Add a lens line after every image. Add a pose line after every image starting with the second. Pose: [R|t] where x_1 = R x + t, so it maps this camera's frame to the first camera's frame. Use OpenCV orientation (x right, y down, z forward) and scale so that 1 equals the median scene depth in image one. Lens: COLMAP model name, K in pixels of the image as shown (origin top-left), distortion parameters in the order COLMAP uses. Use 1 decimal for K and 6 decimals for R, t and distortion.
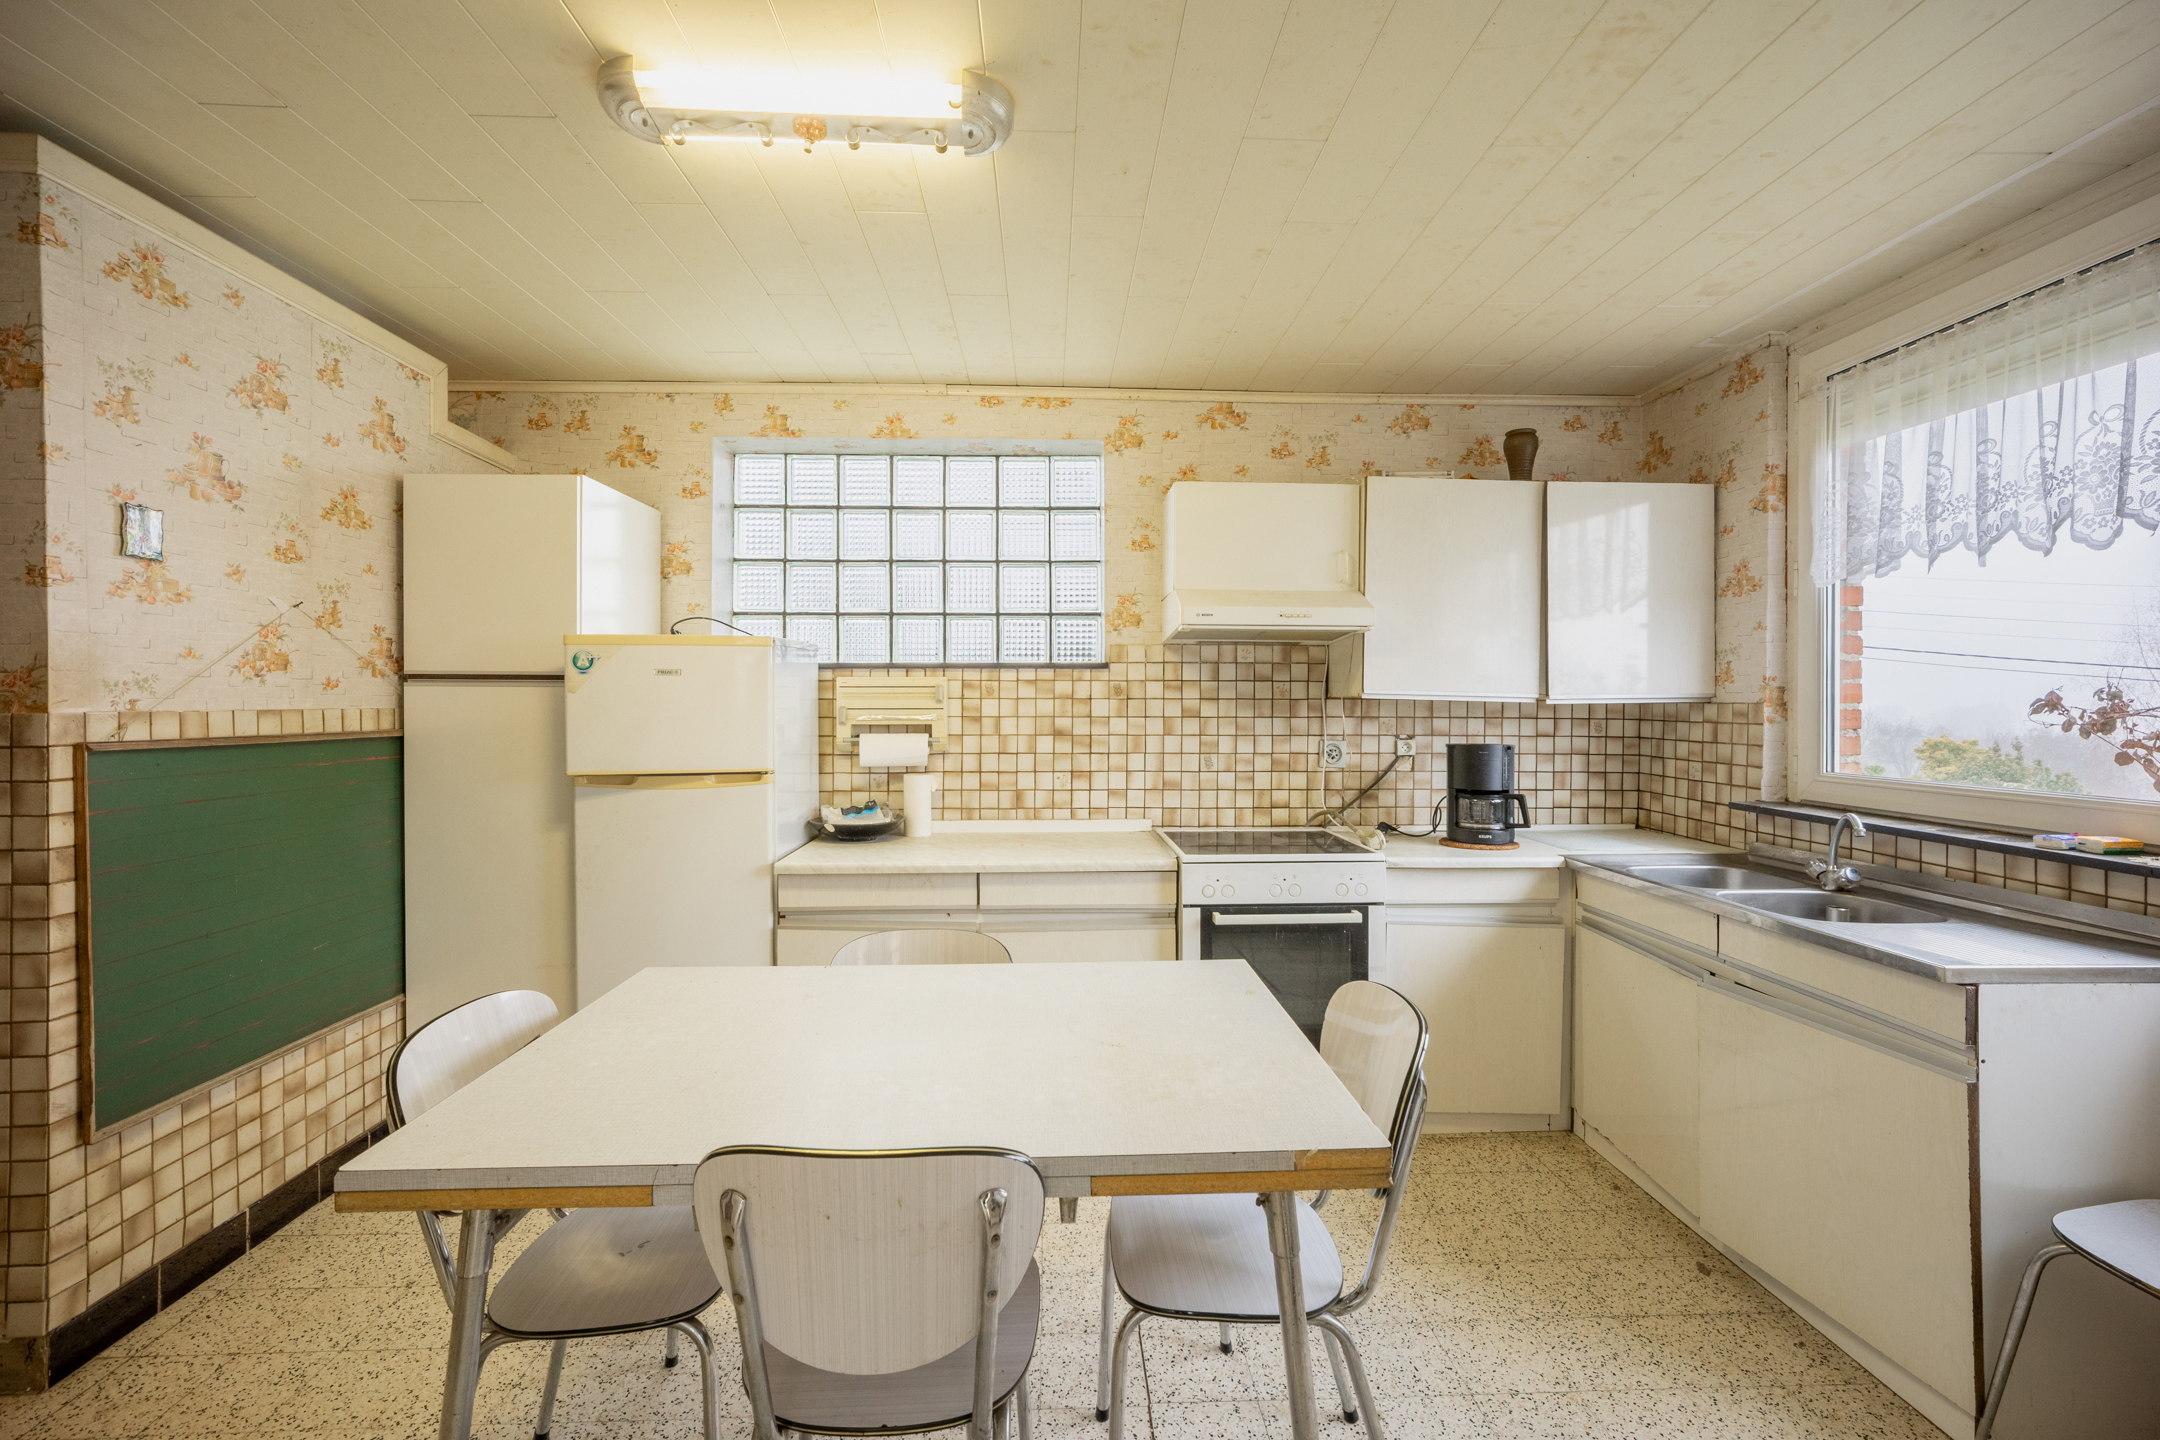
lens RADIAL K [[903.2, 0, 1082.8], [0, 903.2, 698.3], [0, 0, 1]] dist [-0.004842, 0.000956]
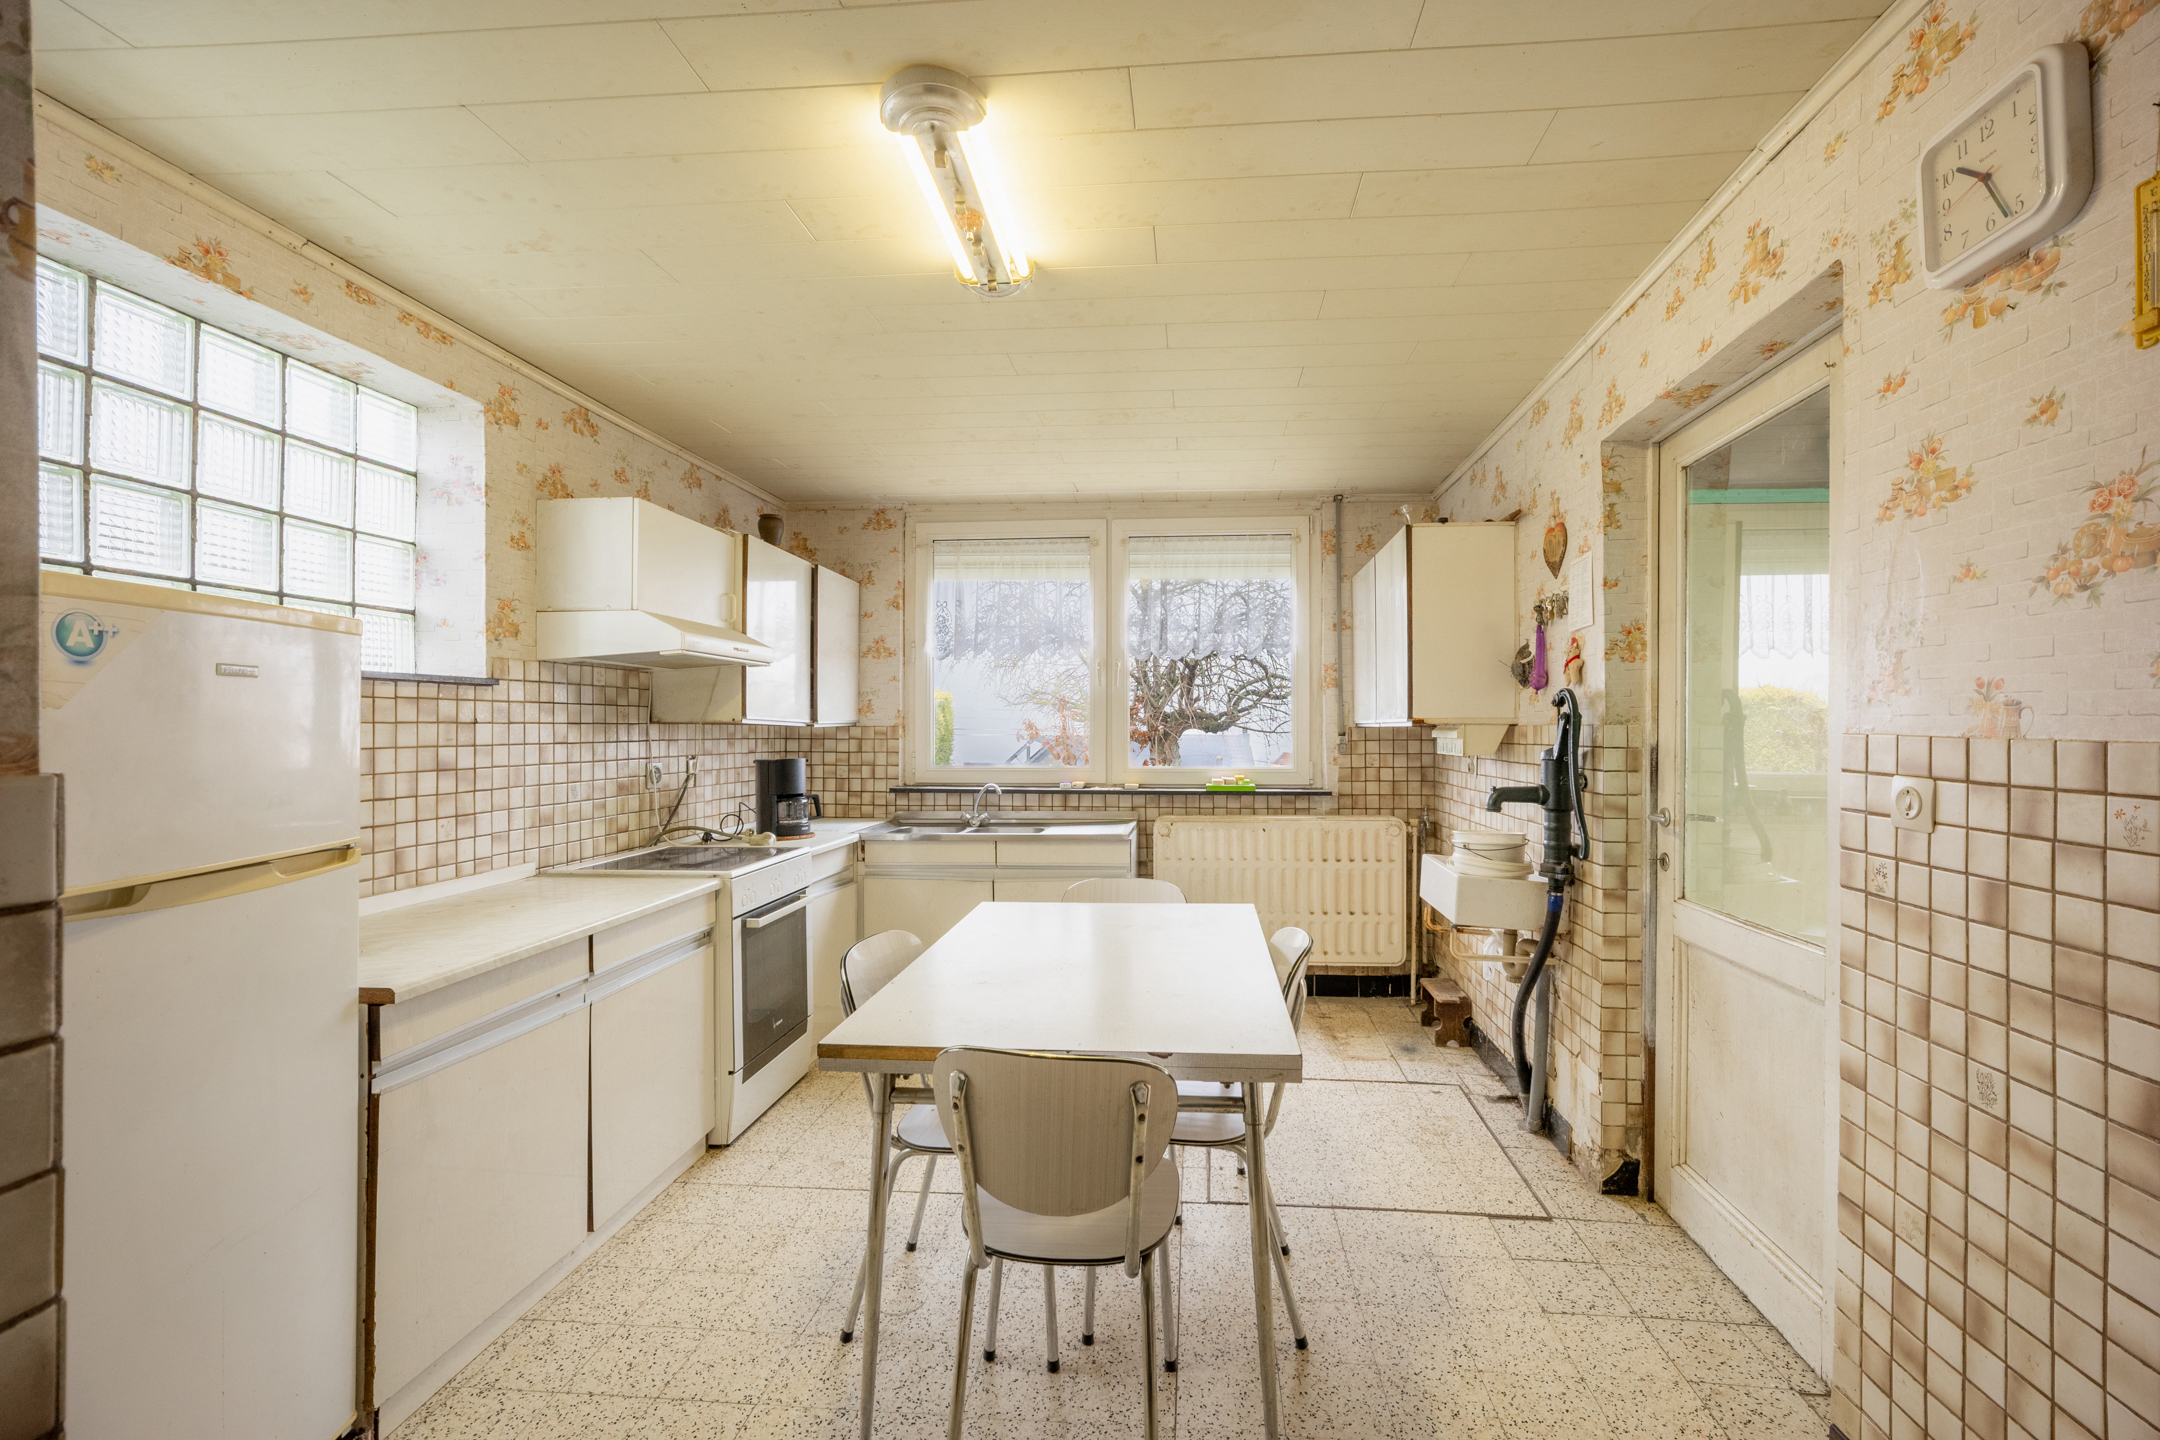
lens RADIAL K [[903.2, 0, 1089.8], [0, 903.2, 725.6], [0, 0, 1]] dist [-0.004842, 0.000956]
pose [[0.160713, -0.001414, 0.987000, -0.693962], [0.000324, 0.999999, 0.001380, 0.001966], [-0.987001, 0.000098, 0.160713, 0.333879]]
